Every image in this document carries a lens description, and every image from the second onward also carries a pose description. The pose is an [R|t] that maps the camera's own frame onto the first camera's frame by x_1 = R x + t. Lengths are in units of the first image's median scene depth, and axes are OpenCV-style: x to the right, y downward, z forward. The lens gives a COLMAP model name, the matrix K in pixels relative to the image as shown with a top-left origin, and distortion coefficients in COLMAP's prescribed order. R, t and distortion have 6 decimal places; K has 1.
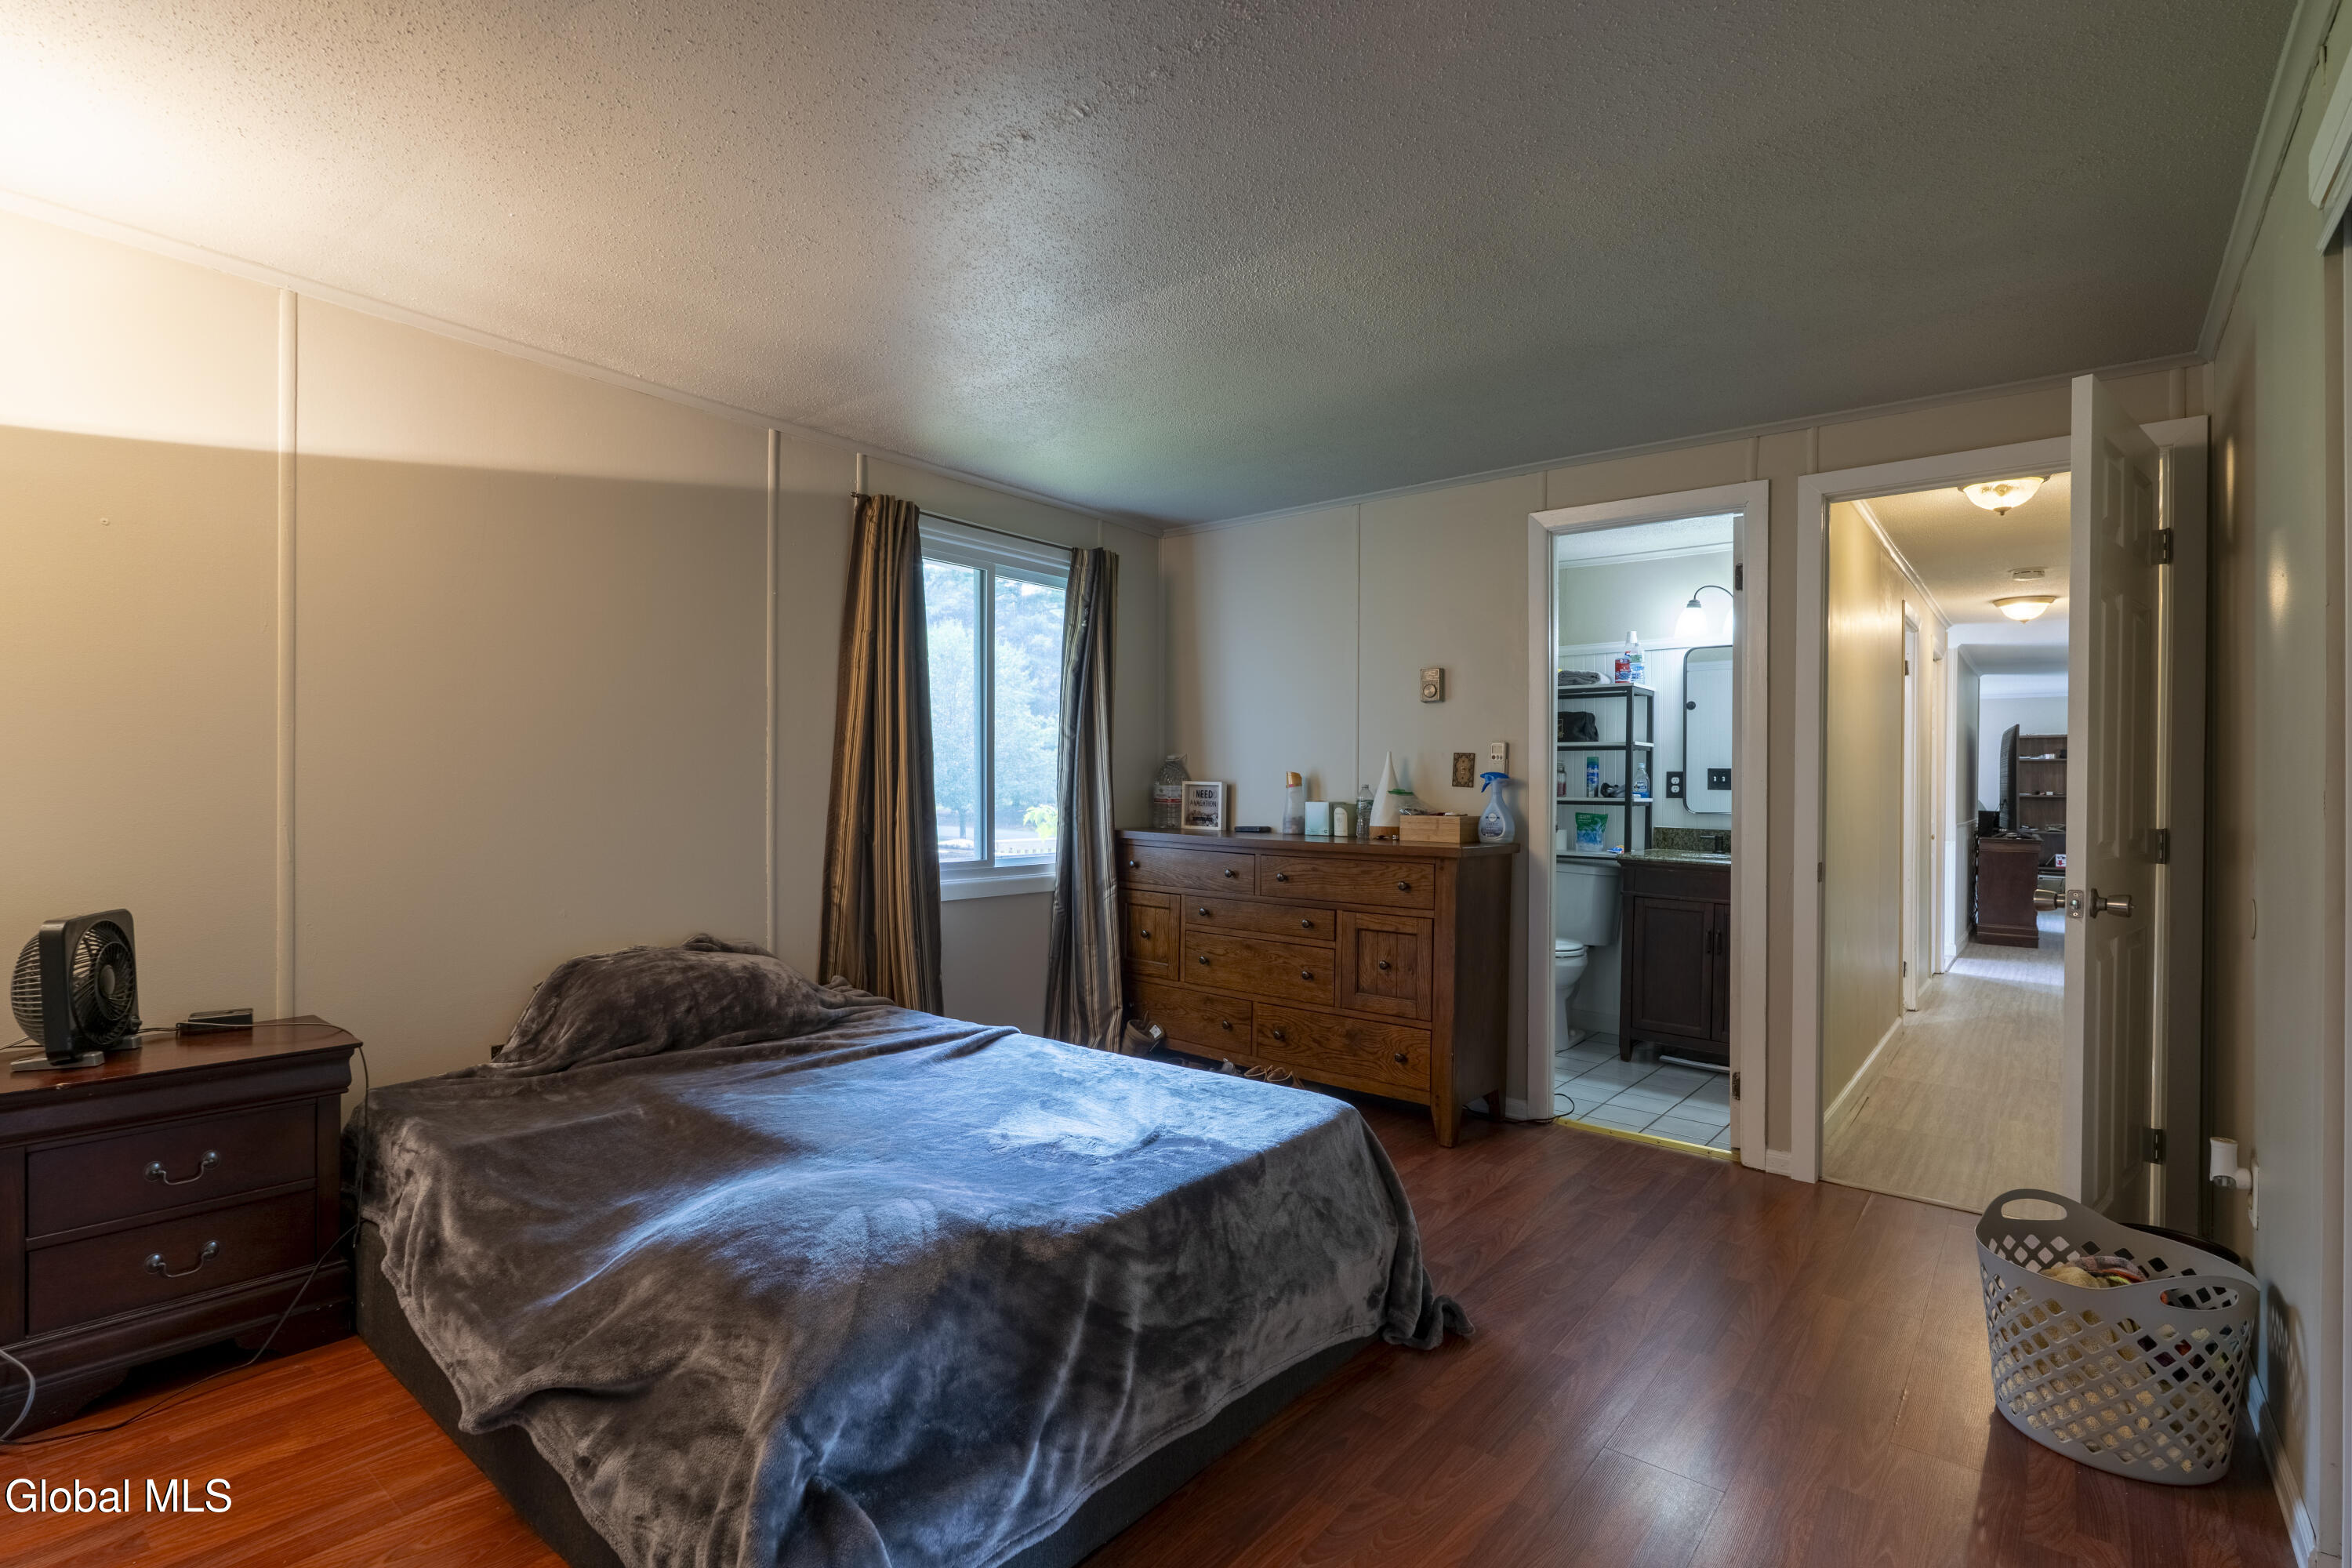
lens RADIAL K [[1105.0, 0, 1175.0], [0, 1105.0, 787.1], [0, 0, 1]] dist [0.000295, 0.000017]
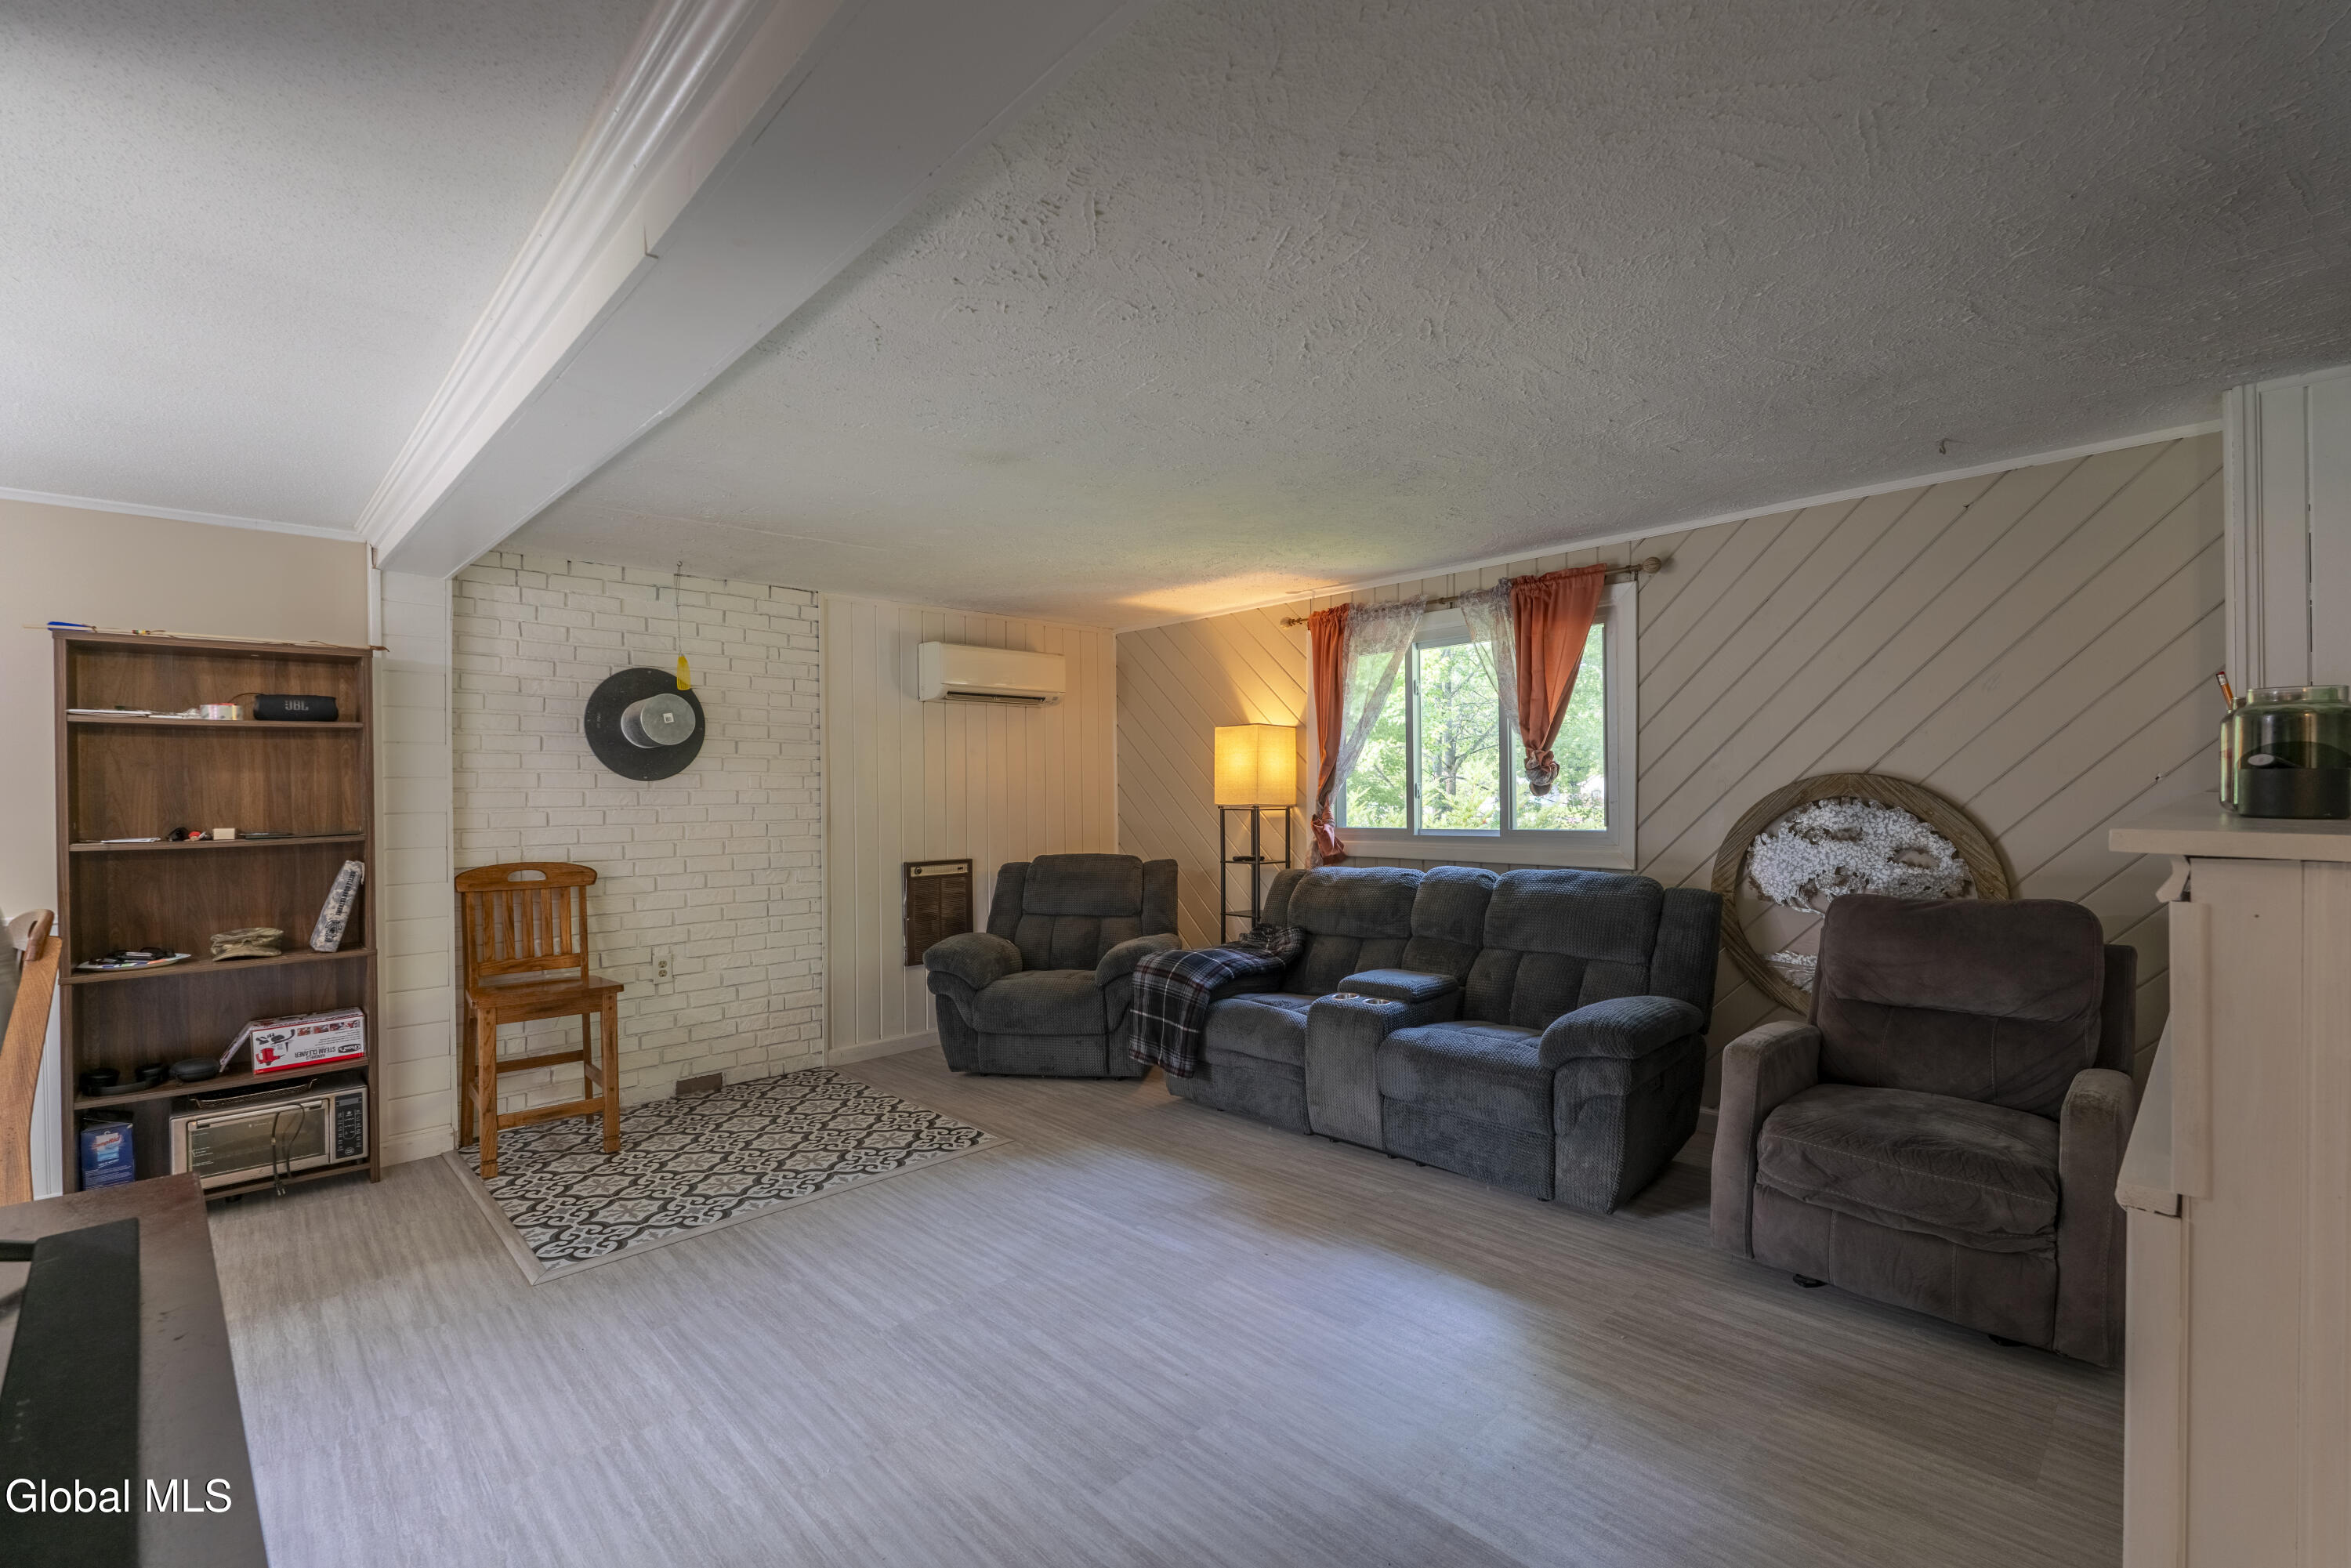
lens RADIAL K [[1023.6, 0, 1175.2], [0, 1023.6, 791.8], [0, 0, 1]] dist [-0.000665, -0.000081]
pose [[0.123607, -0.013327, 0.992242, 0.544477], [0.017709, 0.999780, 0.011222, -0.004408], [-0.992173, 0.016184, 0.123816, 0.705363]]
